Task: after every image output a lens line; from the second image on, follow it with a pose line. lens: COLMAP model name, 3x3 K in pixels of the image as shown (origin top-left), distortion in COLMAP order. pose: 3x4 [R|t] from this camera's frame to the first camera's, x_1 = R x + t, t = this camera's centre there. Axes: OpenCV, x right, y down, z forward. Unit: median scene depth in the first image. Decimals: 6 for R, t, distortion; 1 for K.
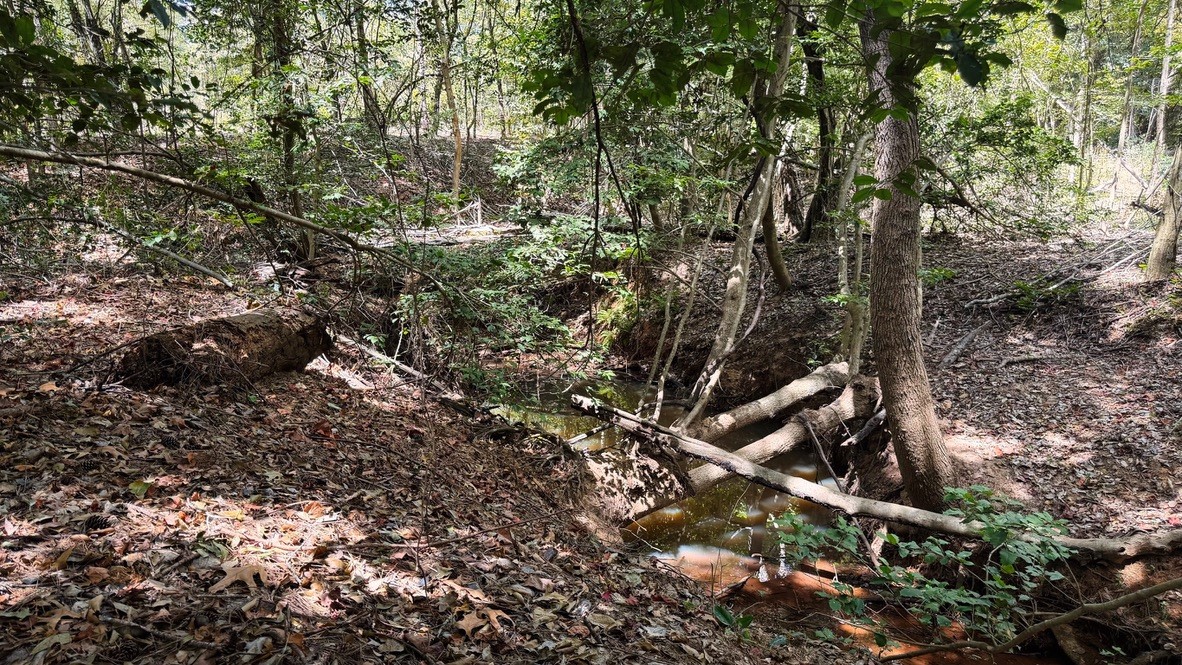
lens RADIAL K [[846.0, 0, 590.5], [0, 846.0, 324.8], [0, 0, 1]] dist [-0.000103, -0.001953]
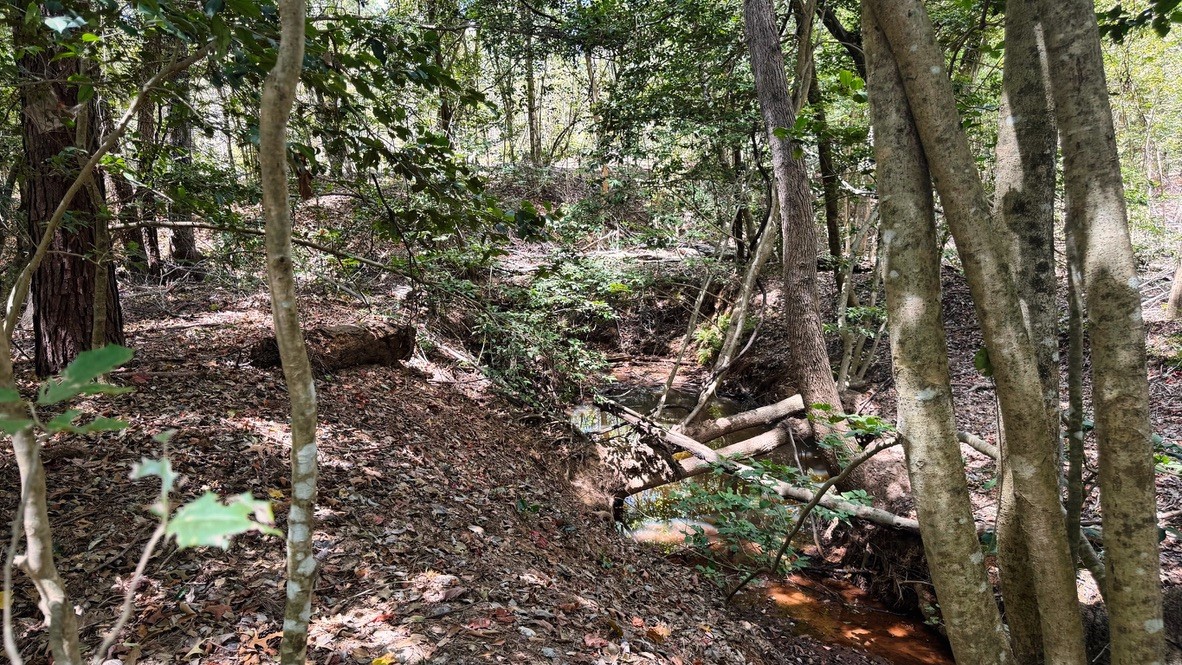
lens RADIAL K [[846.0, 0, 591.2], [0, 846.0, 338.3], [0, 0, 1]] dist [-0.000103, -0.001953]
pose [[0.971323, 0.035734, -0.235065, 0.287004], [-0.036637, 0.999329, 0.000527, -0.004494], [0.234926, 0.008100, 0.971979, -0.278905]]
